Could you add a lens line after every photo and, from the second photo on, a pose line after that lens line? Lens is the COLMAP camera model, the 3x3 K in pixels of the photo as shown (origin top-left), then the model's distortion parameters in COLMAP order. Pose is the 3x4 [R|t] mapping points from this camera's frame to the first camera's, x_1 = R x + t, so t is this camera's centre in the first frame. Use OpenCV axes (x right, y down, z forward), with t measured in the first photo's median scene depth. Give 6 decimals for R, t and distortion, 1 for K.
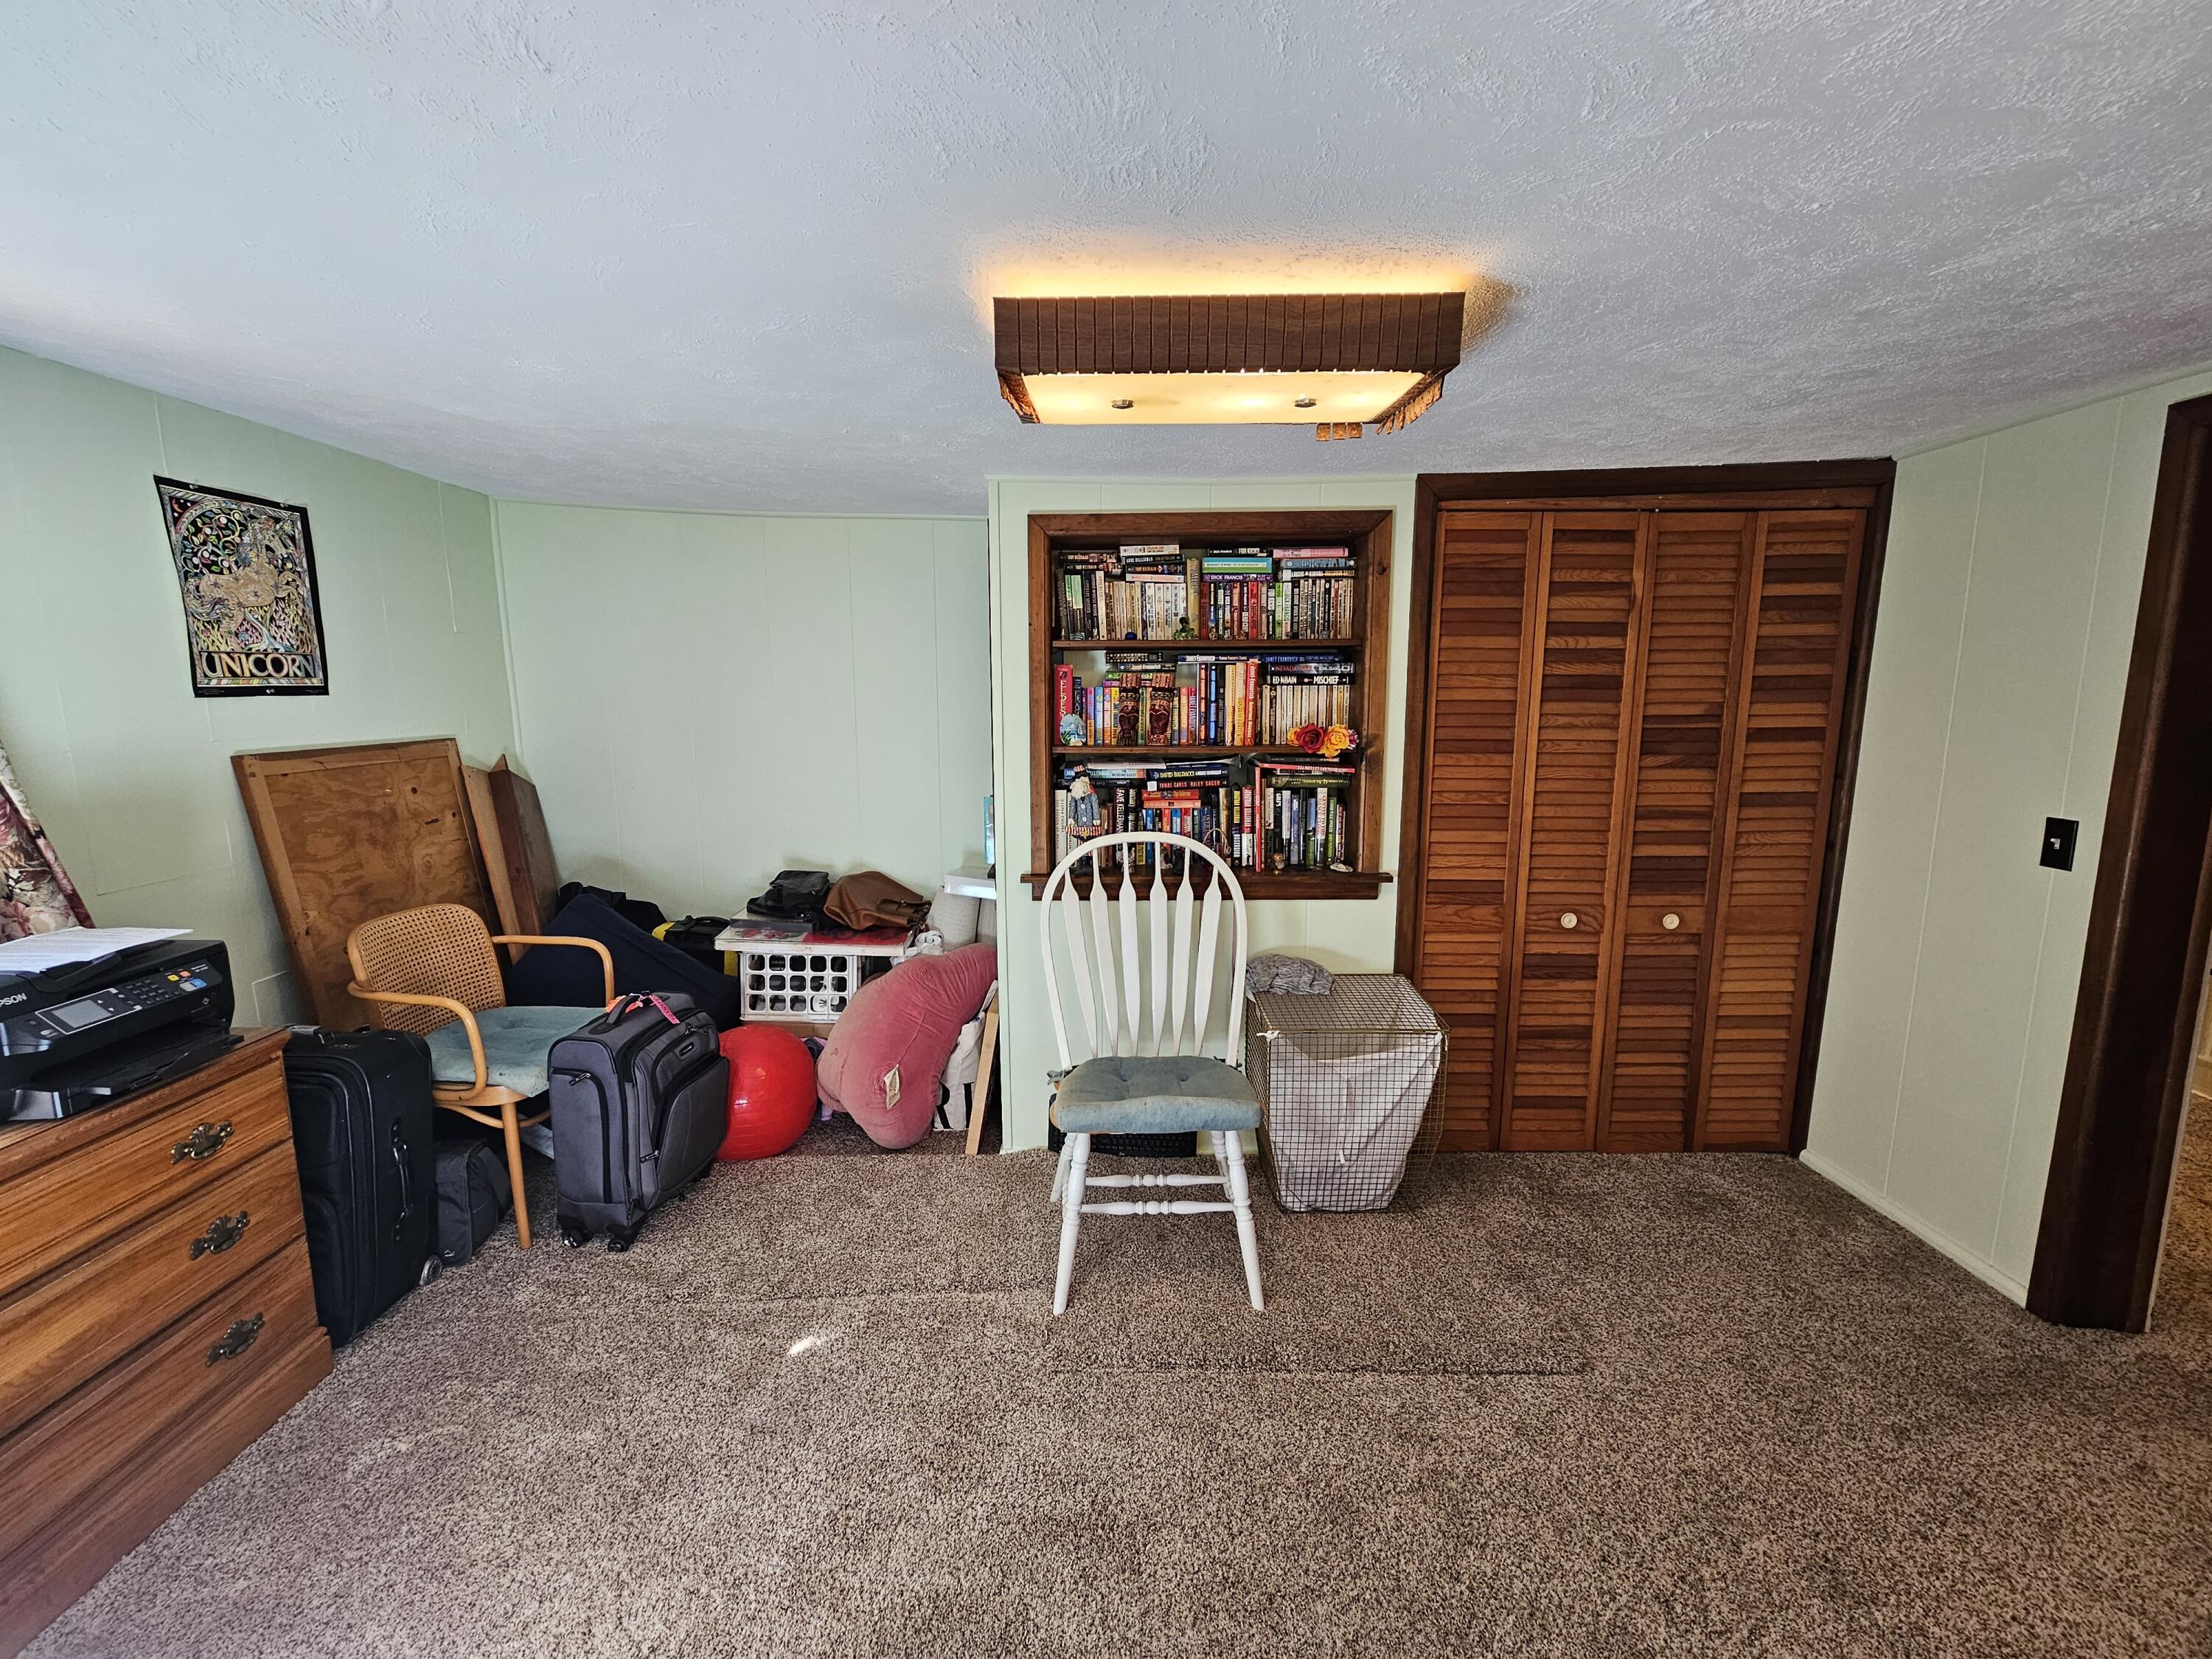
lens RADIAL K [[898.5, 0, 1102.9], [0, 898.5, 819.8], [0, 0, 1]] dist [0.002538, 0.000298]
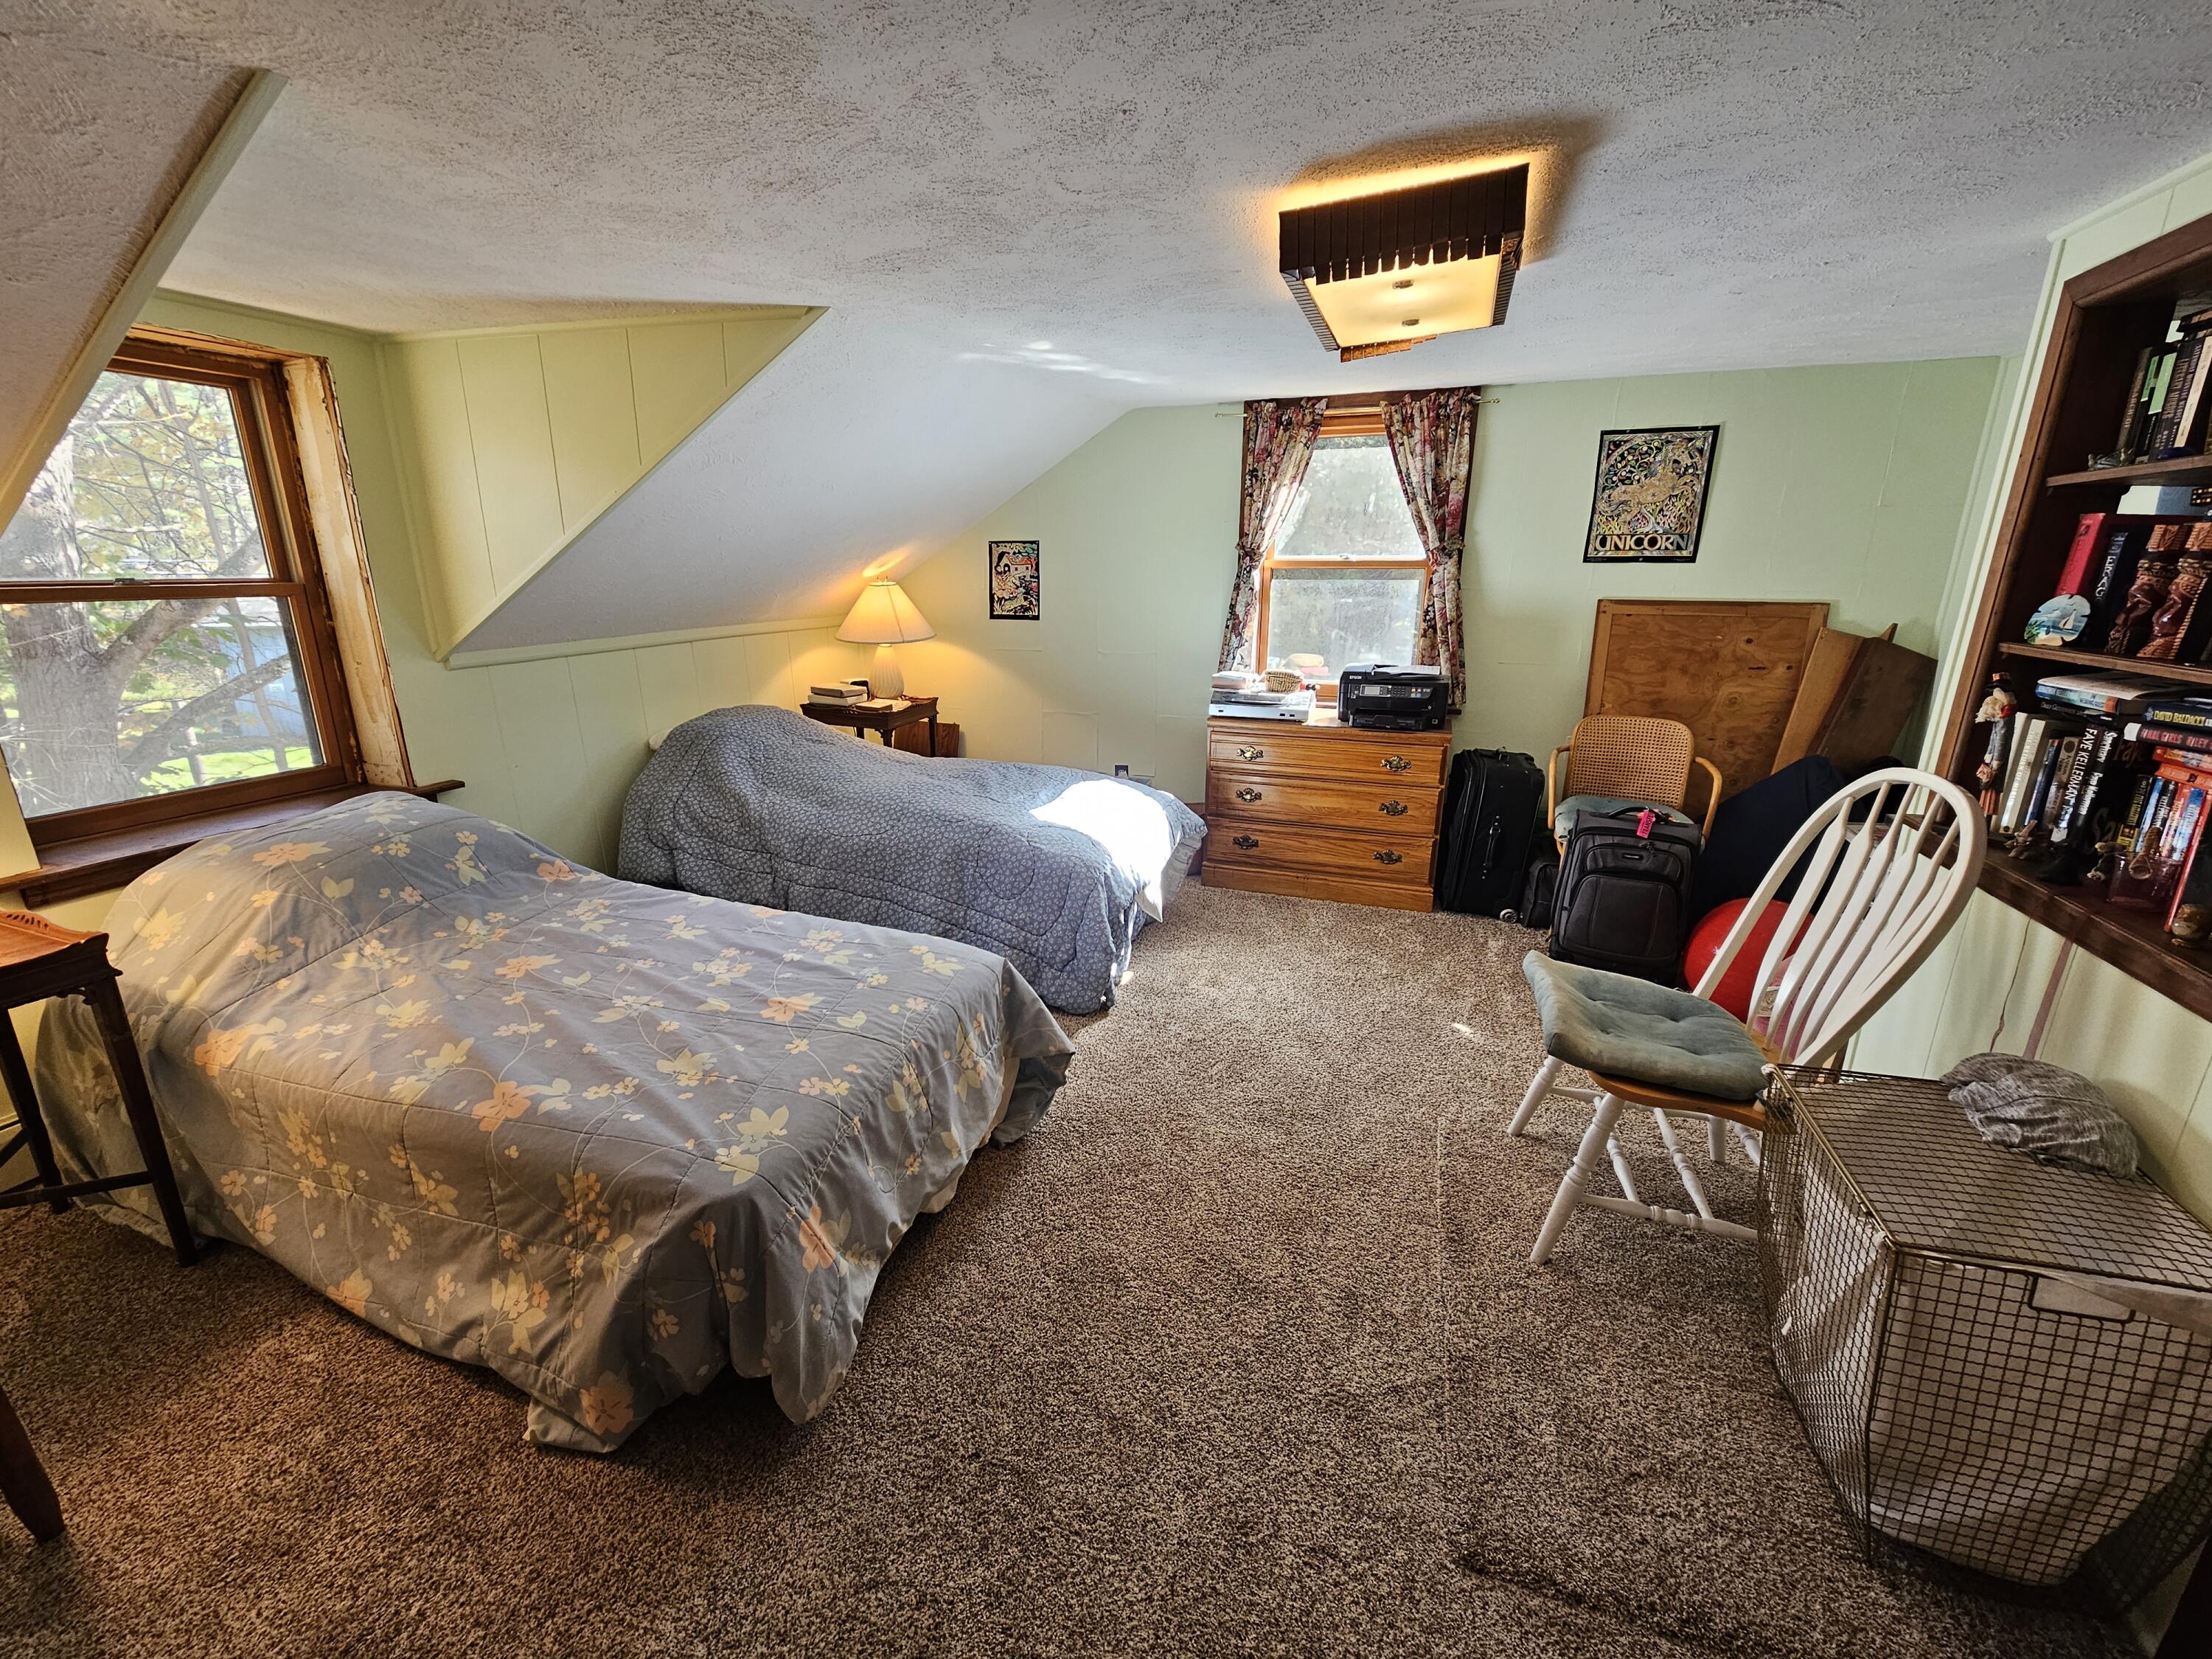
lens RADIAL K [[898.5, 0, 1099.5], [0, 898.5, 807.7], [0, 0, 1]] dist [0.002538, 0.000298]
pose [[-0.318289, 0.250167, -0.914390, 0.909320], [-0.146343, 0.940024, 0.308121, -0.083550], [0.936630, 0.231886, -0.262589, 0.645192]]
